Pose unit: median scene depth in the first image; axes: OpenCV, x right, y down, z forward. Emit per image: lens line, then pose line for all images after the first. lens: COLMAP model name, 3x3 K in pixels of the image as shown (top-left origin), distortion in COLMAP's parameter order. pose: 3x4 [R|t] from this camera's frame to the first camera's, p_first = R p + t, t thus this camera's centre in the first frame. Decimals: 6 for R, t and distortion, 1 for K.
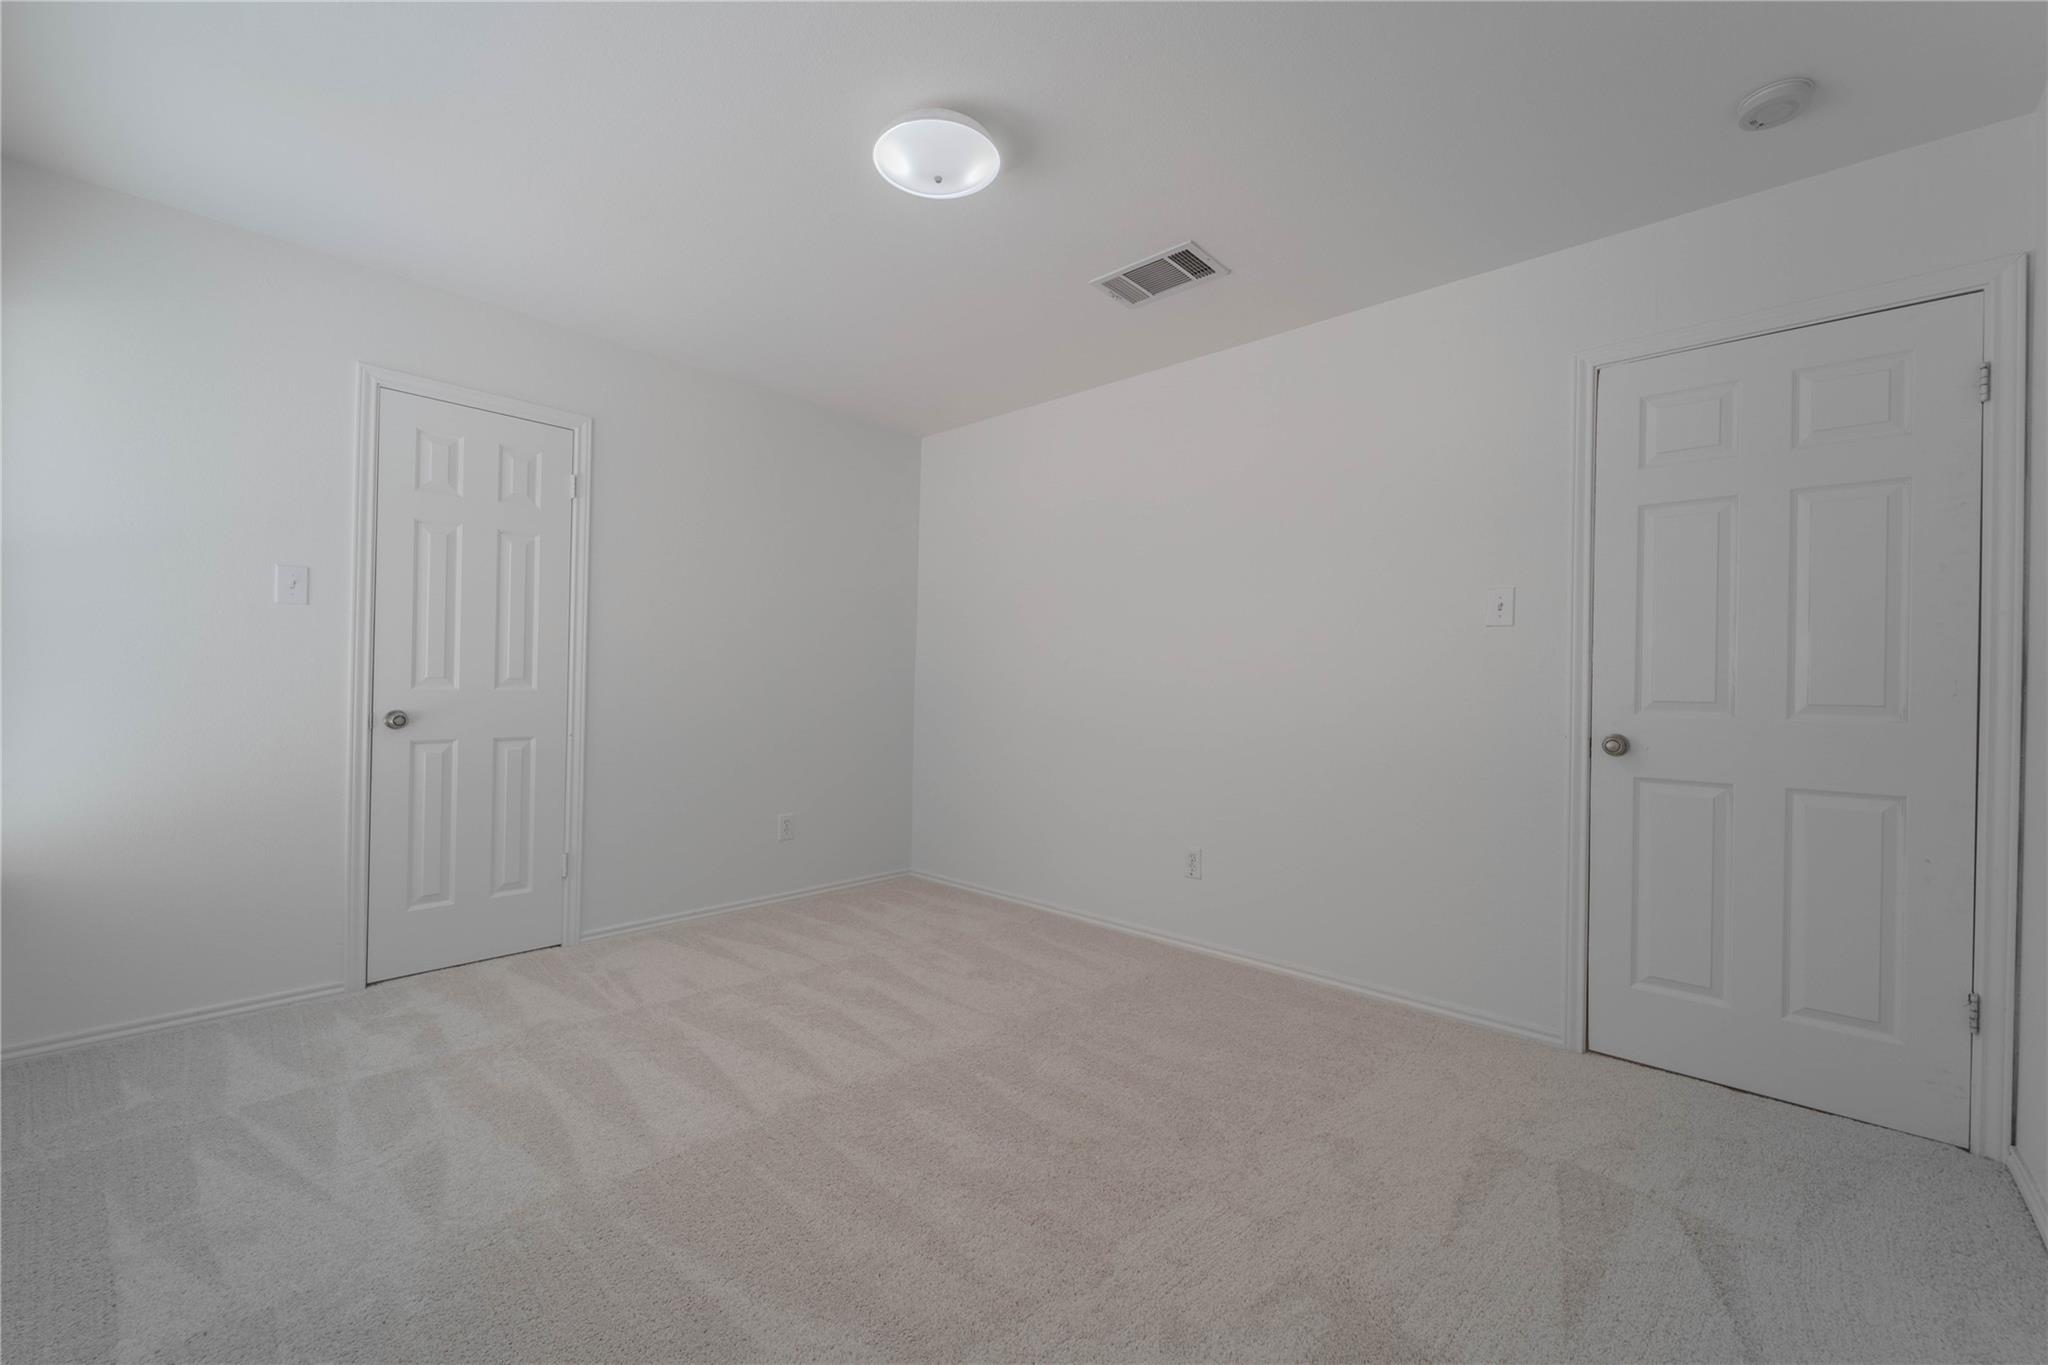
lens RADIAL K [[826.3, 0, 1027.2], [0, 826.3, 683.8], [0, 0, 1]] dist [0.002831, -0.003677]
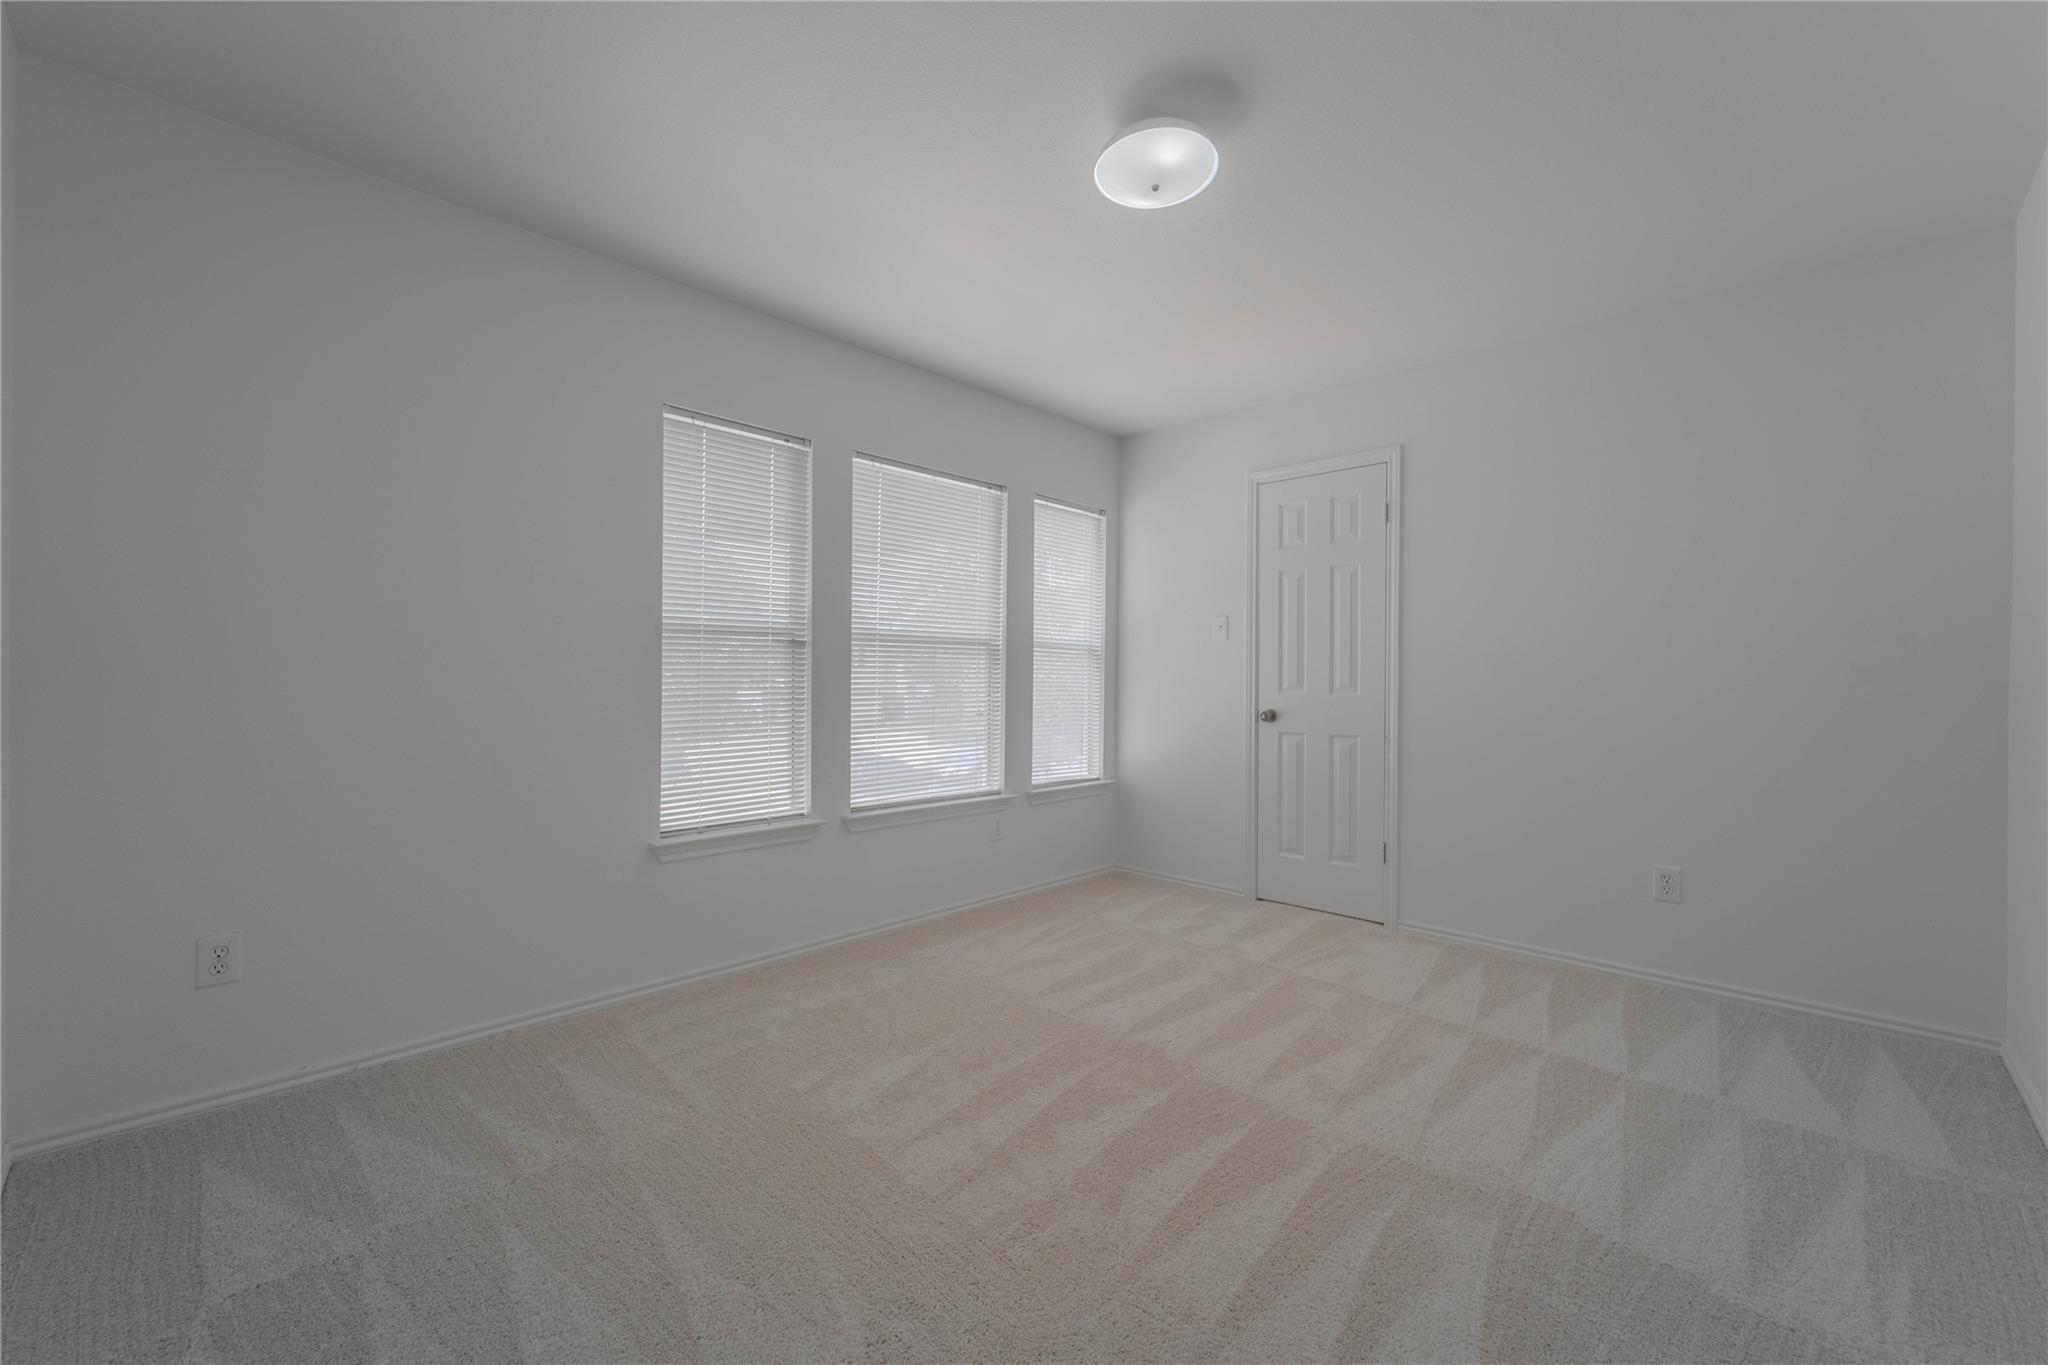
lens RADIAL K [[826.3, 0, 1027.2], [0, 826.3, 683.8], [0, 0, 1]] dist [0.002831, -0.003677]
pose [[-0.020266, -0.010220, -0.999742, 0.650808], [-0.007129, 0.999924, -0.010077, 0.006212], [0.999769, 0.006923, -0.020338, 0.616867]]
